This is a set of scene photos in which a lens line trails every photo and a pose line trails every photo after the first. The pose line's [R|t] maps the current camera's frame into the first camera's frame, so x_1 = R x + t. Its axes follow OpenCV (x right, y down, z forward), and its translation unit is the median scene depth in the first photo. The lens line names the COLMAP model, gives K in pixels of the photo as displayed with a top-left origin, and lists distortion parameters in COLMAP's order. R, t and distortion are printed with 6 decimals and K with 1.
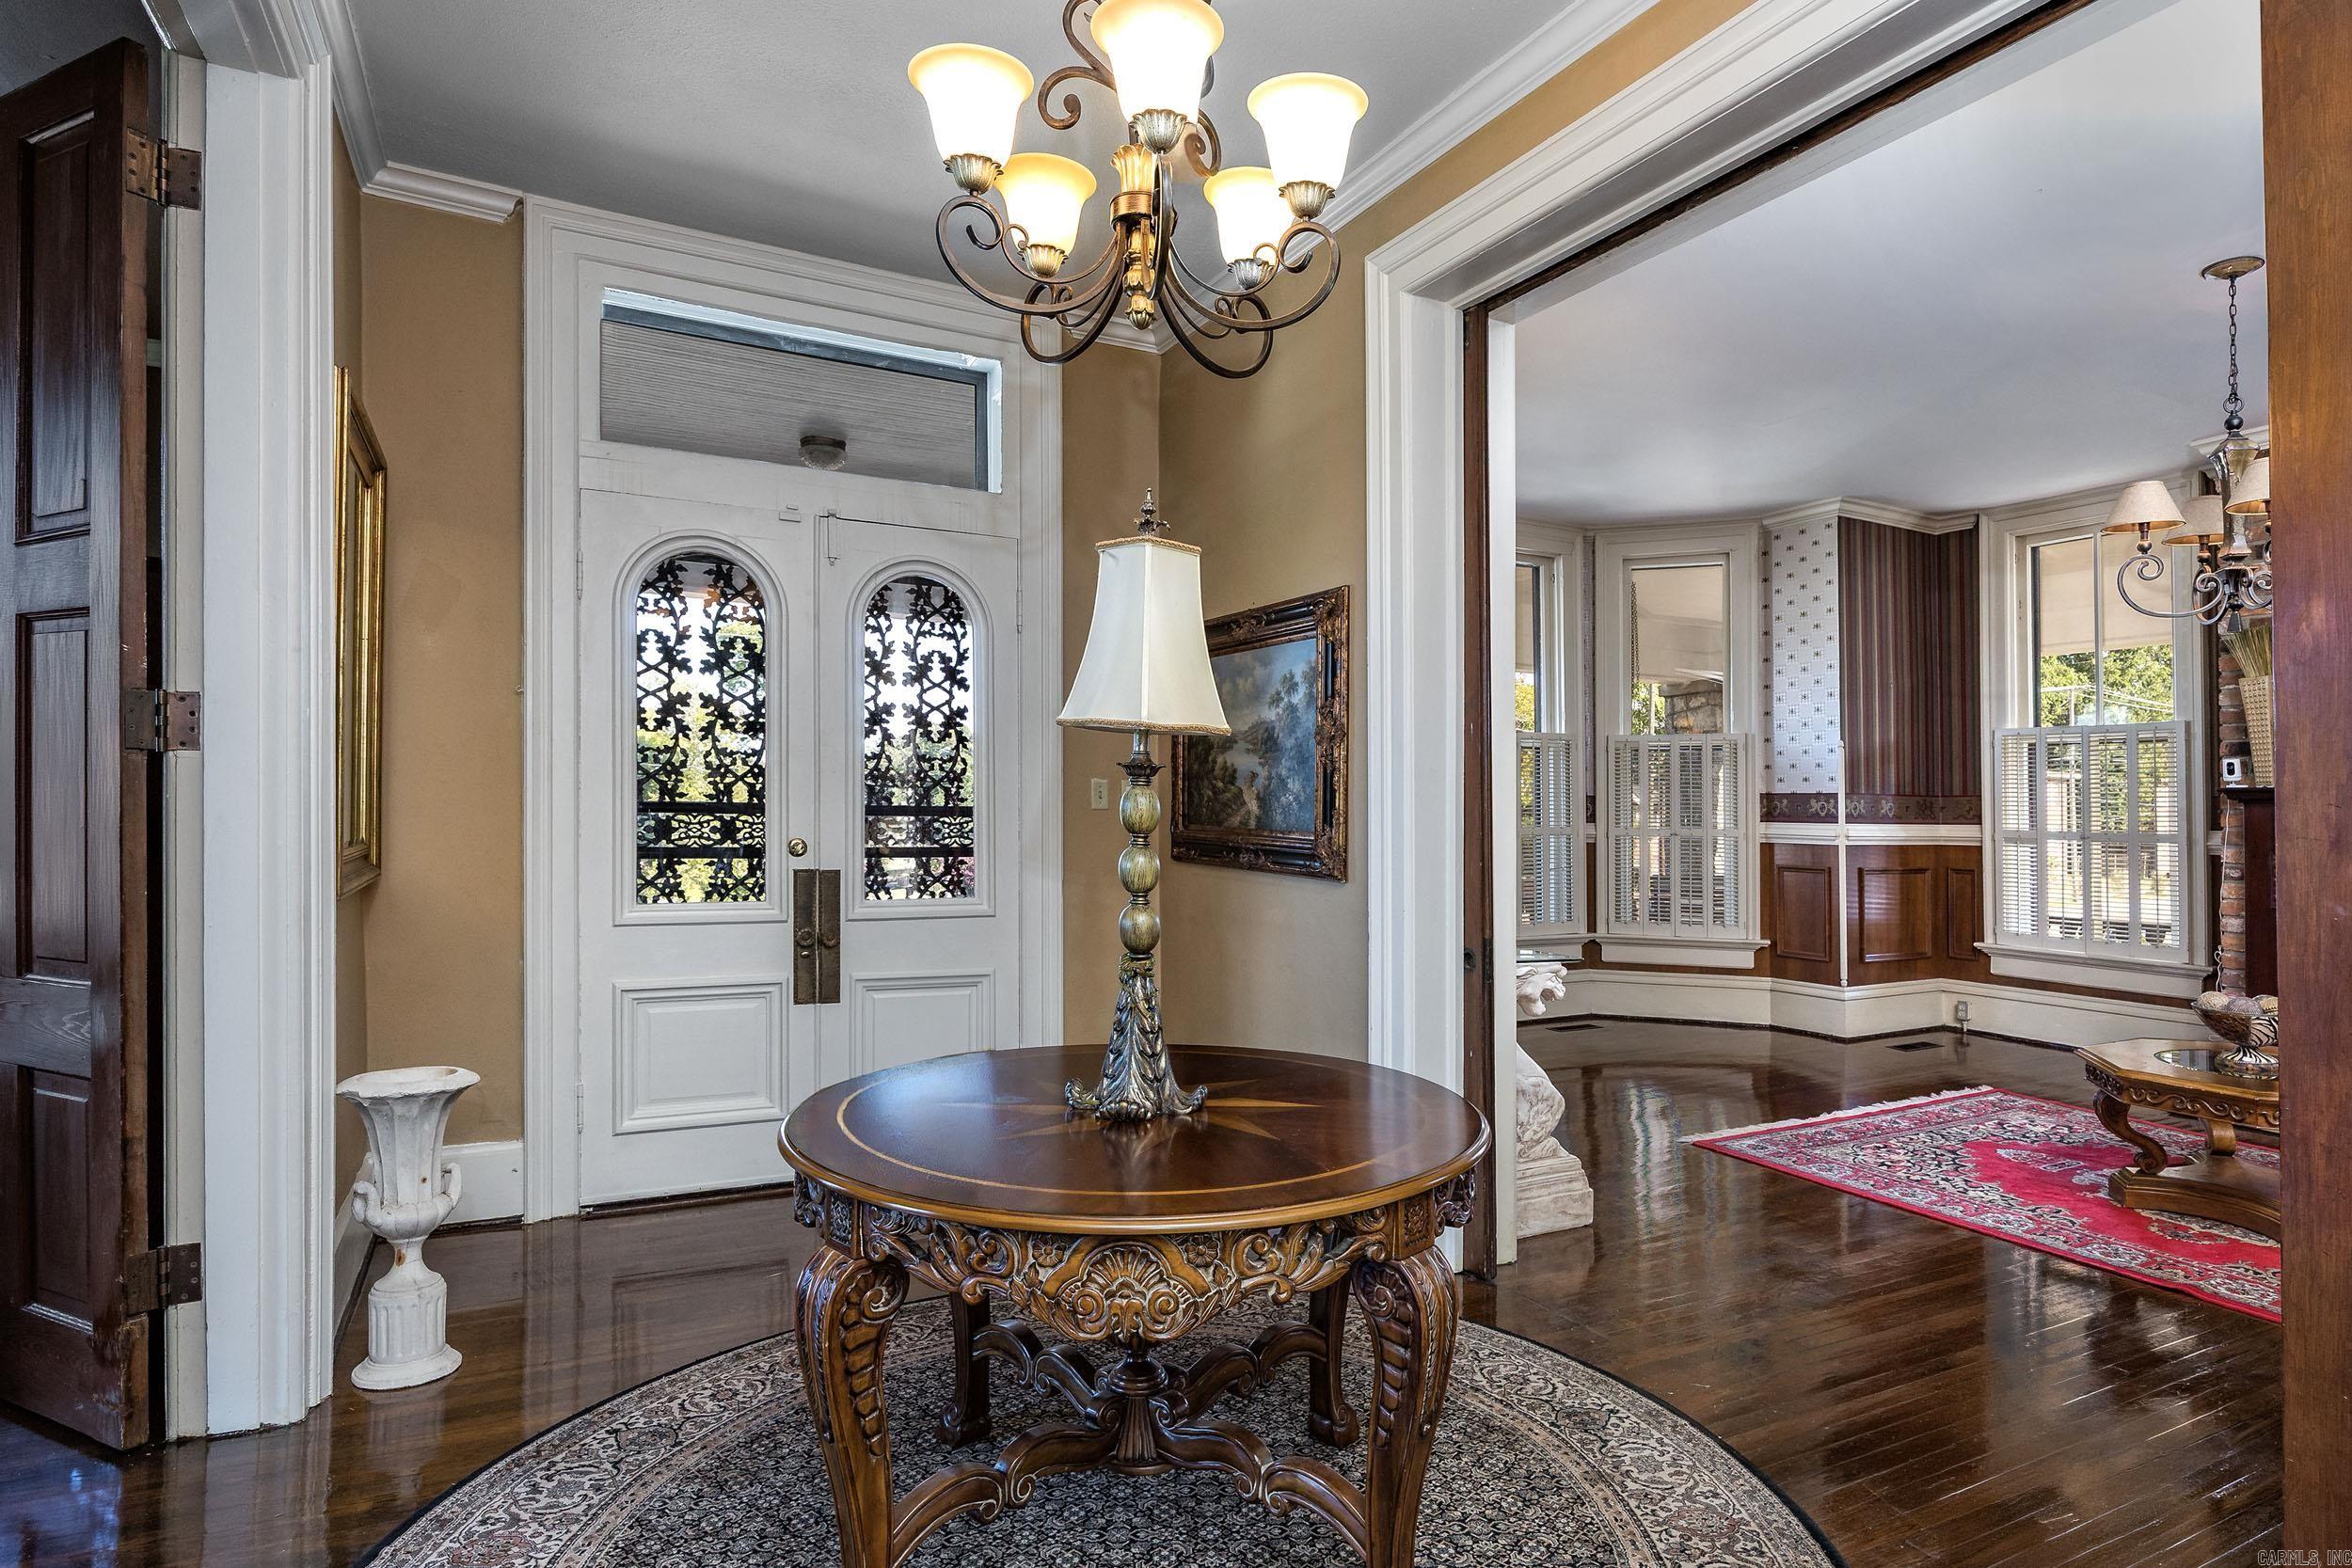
lens RADIAL K [[1264.2, 0, 1176.0], [0, 1264.2, 784.0], [0, 0, 1]] dist [-0.001750, -0.000721]
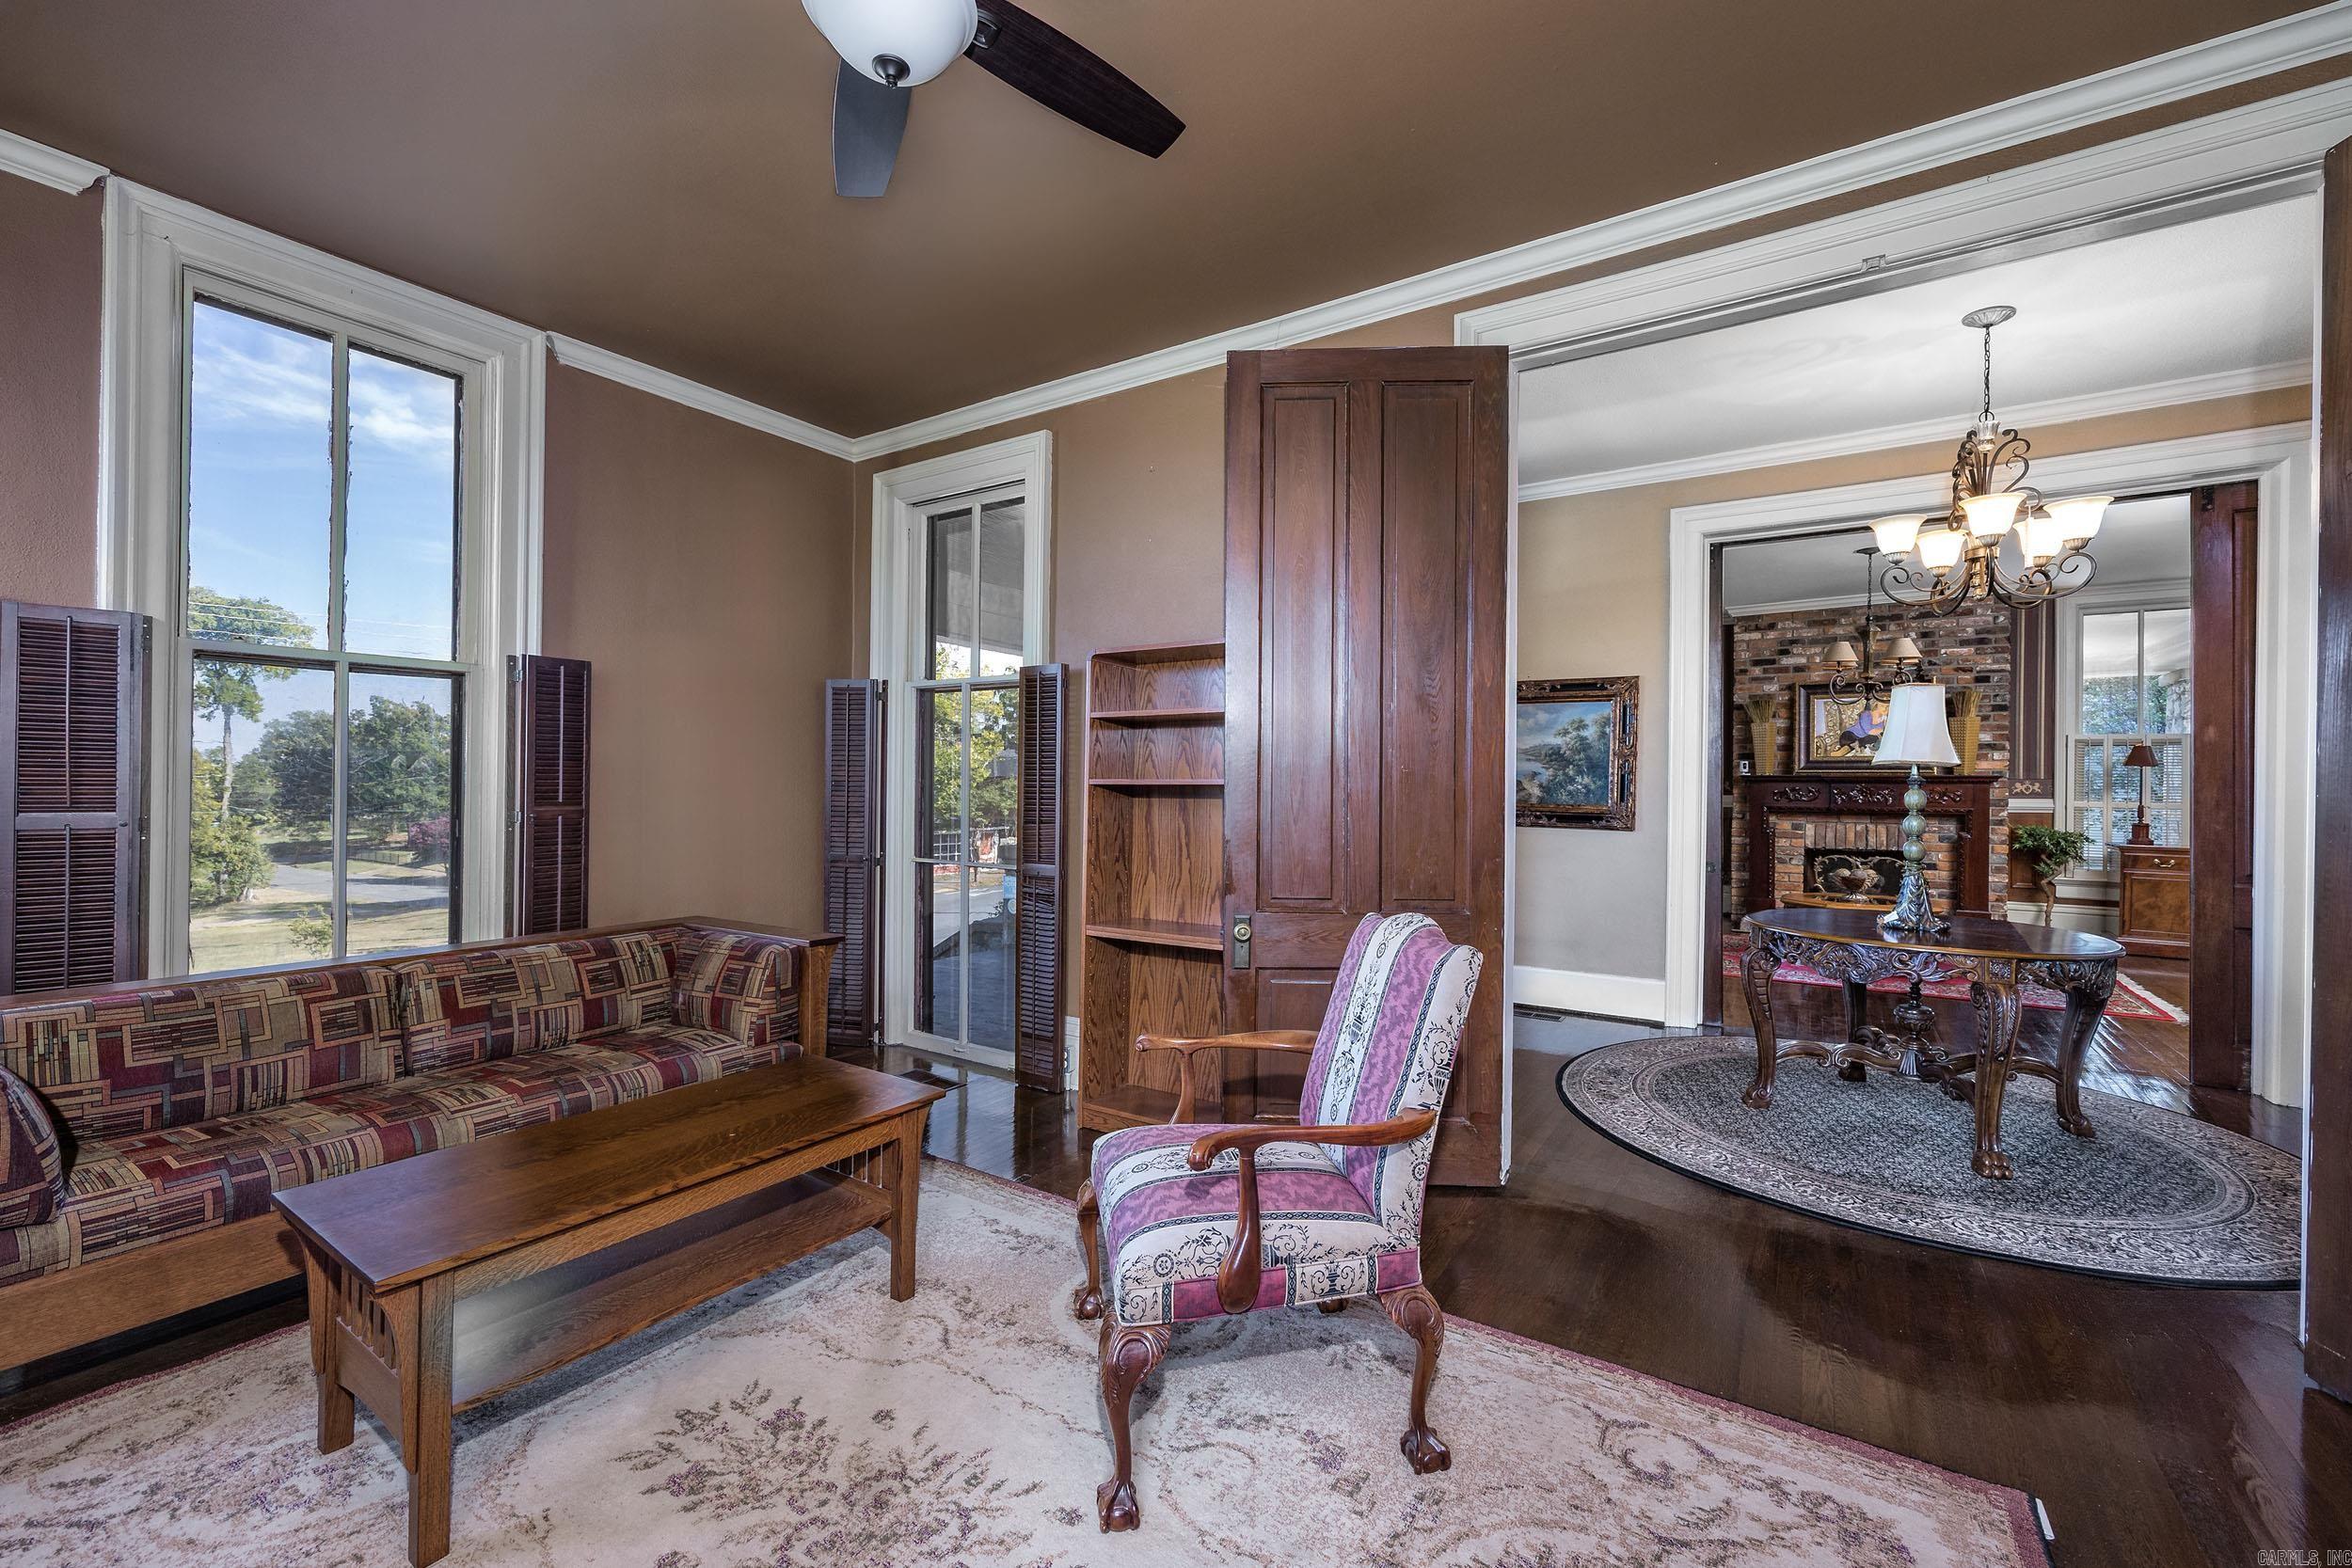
lens RADIAL K [[970.2, 0, 1176.0], [0, 970.2, 784.0], [0, 0, 1]] dist [0.001884, 0.000258]
pose [[0.879851, -0.009324, 0.475158, -1.112178], [0.000275, 0.999817, 0.019110, -0.020538], [-0.475249, -0.016683, 0.879693, 0.032923]]
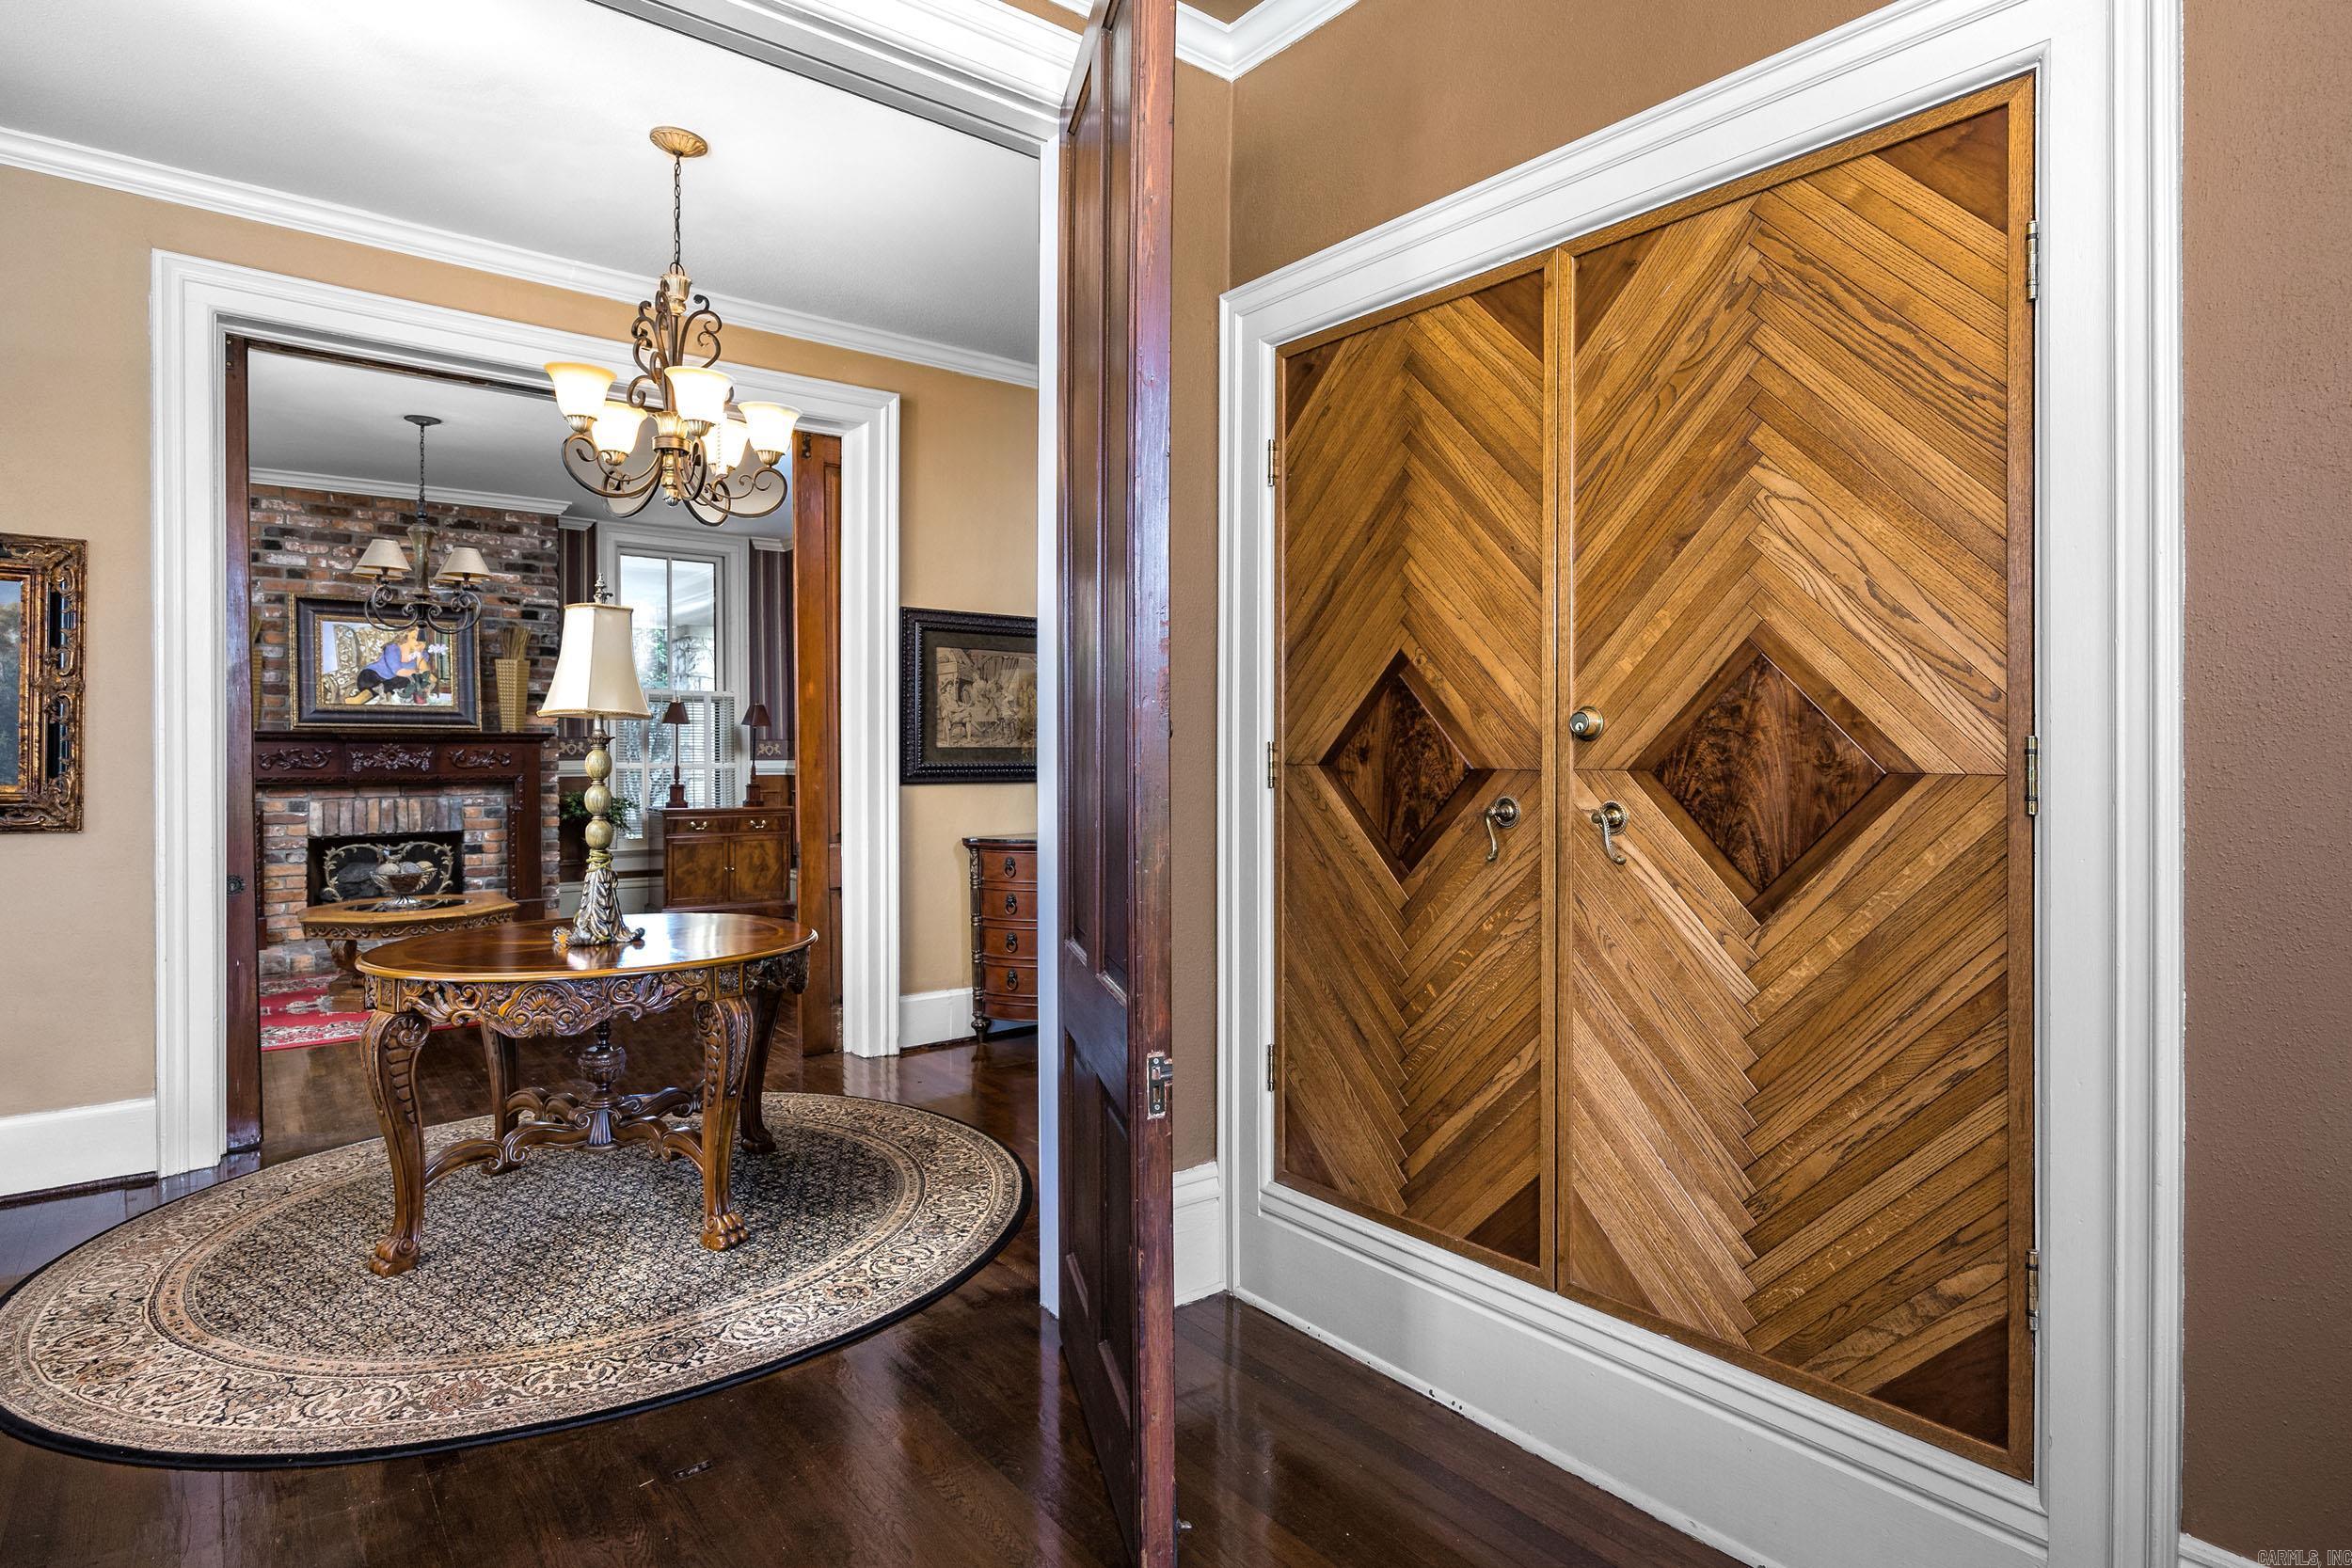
lens RADIAL K [[1214.9, 0, 1175.2], [0, 1214.9, 762.9], [0, 0, 1]] dist [-0.001729, 0.000512]
pose [[-0.200081, -0.025707, 0.979442, -0.944804], [-0.016433, 0.999603, 0.022879, -0.014117], [-0.979641, -0.011518, -0.200424, 0.311104]]
